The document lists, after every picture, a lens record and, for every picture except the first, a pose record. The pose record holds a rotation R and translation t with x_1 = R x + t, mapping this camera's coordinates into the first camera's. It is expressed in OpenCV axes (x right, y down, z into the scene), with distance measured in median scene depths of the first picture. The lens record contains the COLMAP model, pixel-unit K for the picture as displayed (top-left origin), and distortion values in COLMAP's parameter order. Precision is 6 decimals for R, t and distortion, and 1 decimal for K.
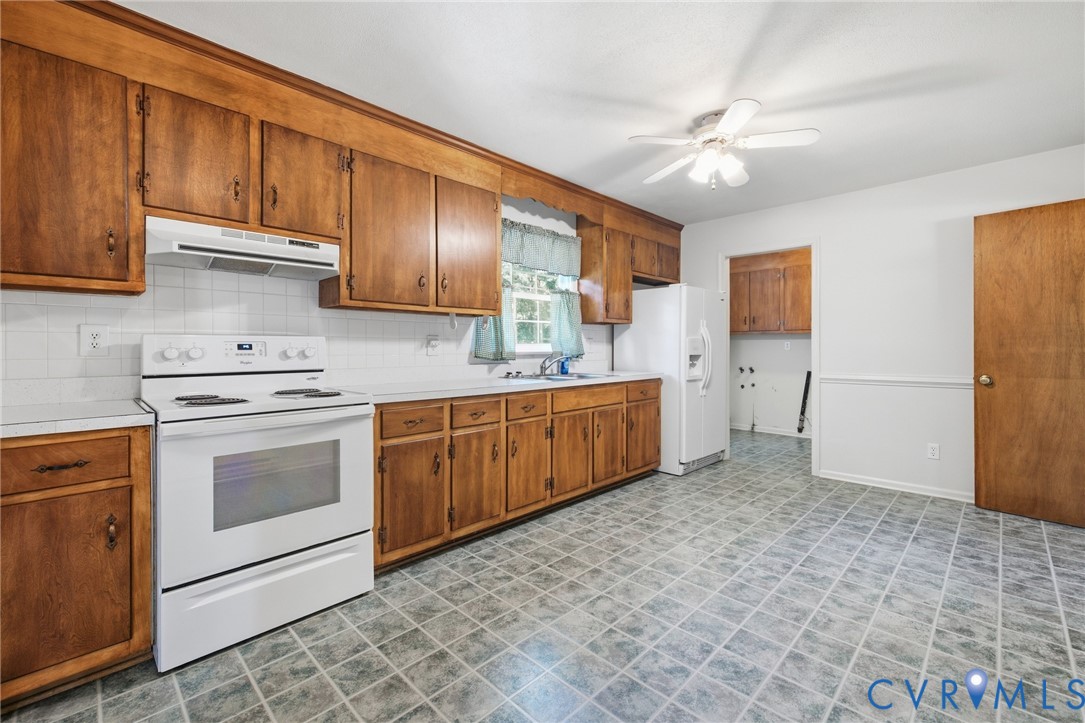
lens RADIAL K [[465.2, 0, 542.6], [0, 465.2, 350.5], [0, 0, 1]] dist [0.009260, -0.000279]
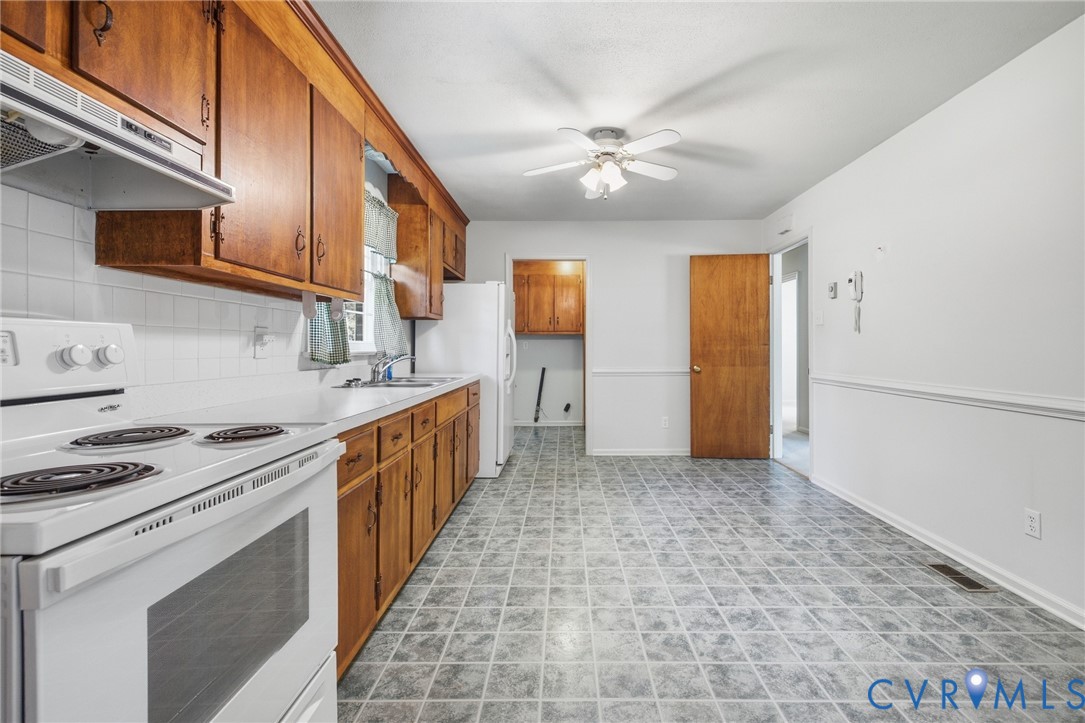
lens RADIAL K [[480.6, 0, 564.5], [0, 480.6, 346.6], [0, 0, 1]] dist [0.008840, -0.000240]
pose [[0.708108, 0.000664, 0.706104, -0.416962], [0.004147, 0.999978, -0.005098, -0.000032], [-0.706092, 0.006538, 0.708090, 0.242767]]
